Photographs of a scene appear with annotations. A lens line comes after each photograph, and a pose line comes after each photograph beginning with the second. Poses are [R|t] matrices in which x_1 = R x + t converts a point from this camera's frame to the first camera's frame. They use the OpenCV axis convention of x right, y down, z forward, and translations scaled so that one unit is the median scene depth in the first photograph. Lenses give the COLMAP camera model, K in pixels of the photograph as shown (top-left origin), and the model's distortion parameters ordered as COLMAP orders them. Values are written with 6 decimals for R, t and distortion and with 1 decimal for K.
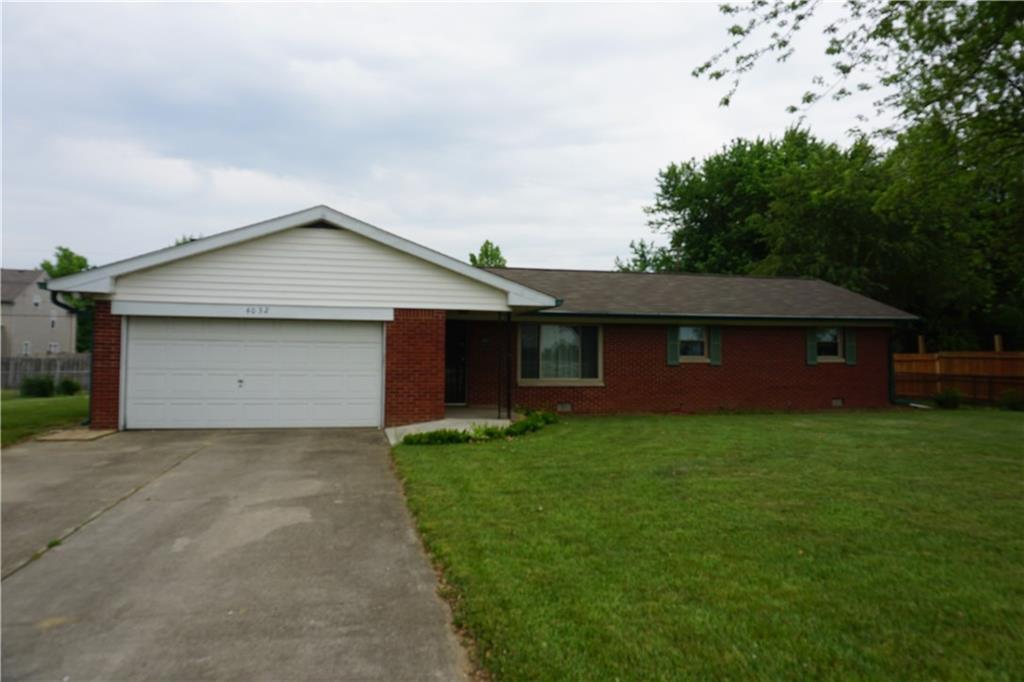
lens RADIAL K [[681.4, 0, 515.7], [0, 681.4, 319.0], [0, 0, 1]] dist [-0.066475, 0.024090]
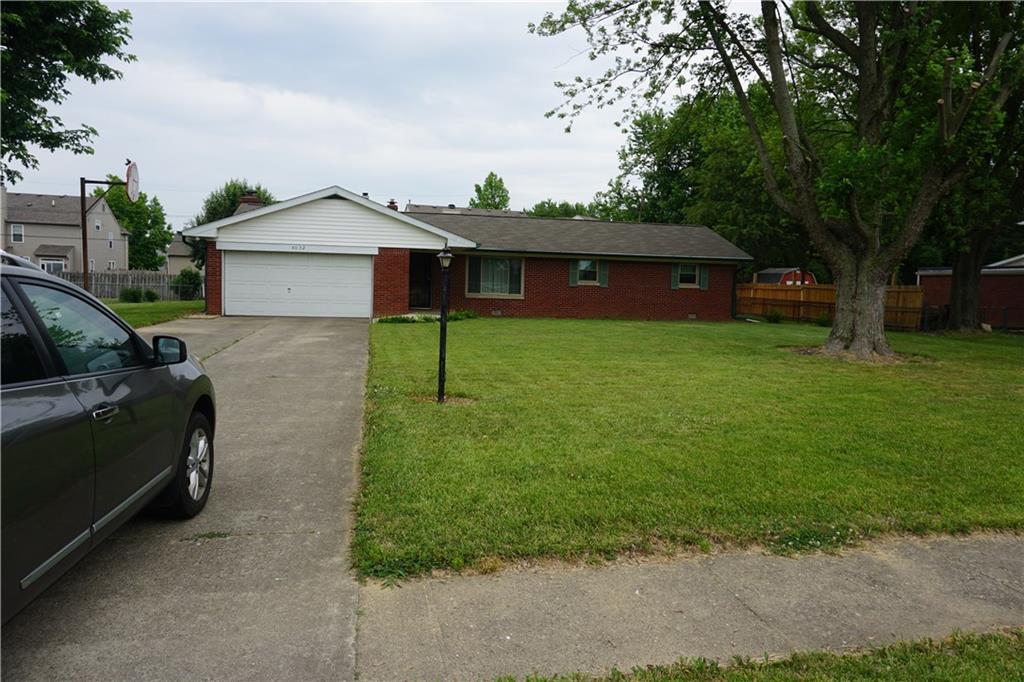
lens RADIAL K [[679.8, 0, 509.4], [0, 679.8, 343.2], [0, 0, 1]] dist [-0.052777, 0.032120]
pose [[0.998923, 0.026433, -0.038134, 0.220194], [-0.020512, 0.988767, 0.148054, -0.037586], [0.041619, -0.147112, 0.988244, -0.695830]]
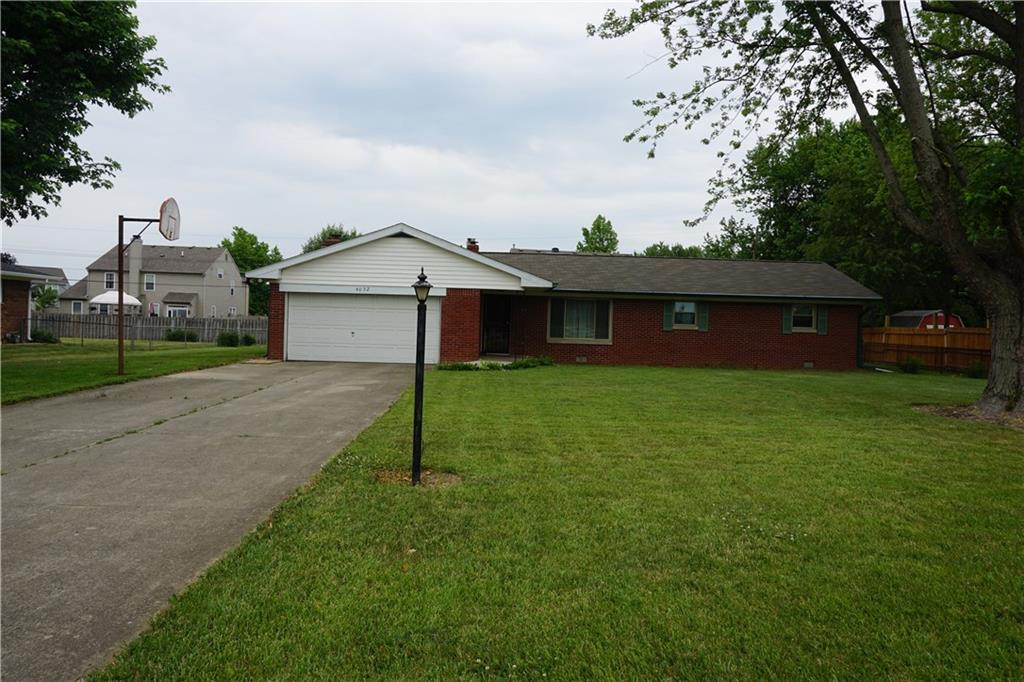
lens RADIAL K [[679.8, 0, 509.4], [0, 679.8, 343.2], [0, 0, 1]] dist [-0.052777, 0.032120]
pose [[0.977461, 0.026378, -0.209463, 0.298650], [-0.008930, 0.996442, 0.083810, -0.022741], [0.210929, -0.080051, 0.974218, -0.507359]]
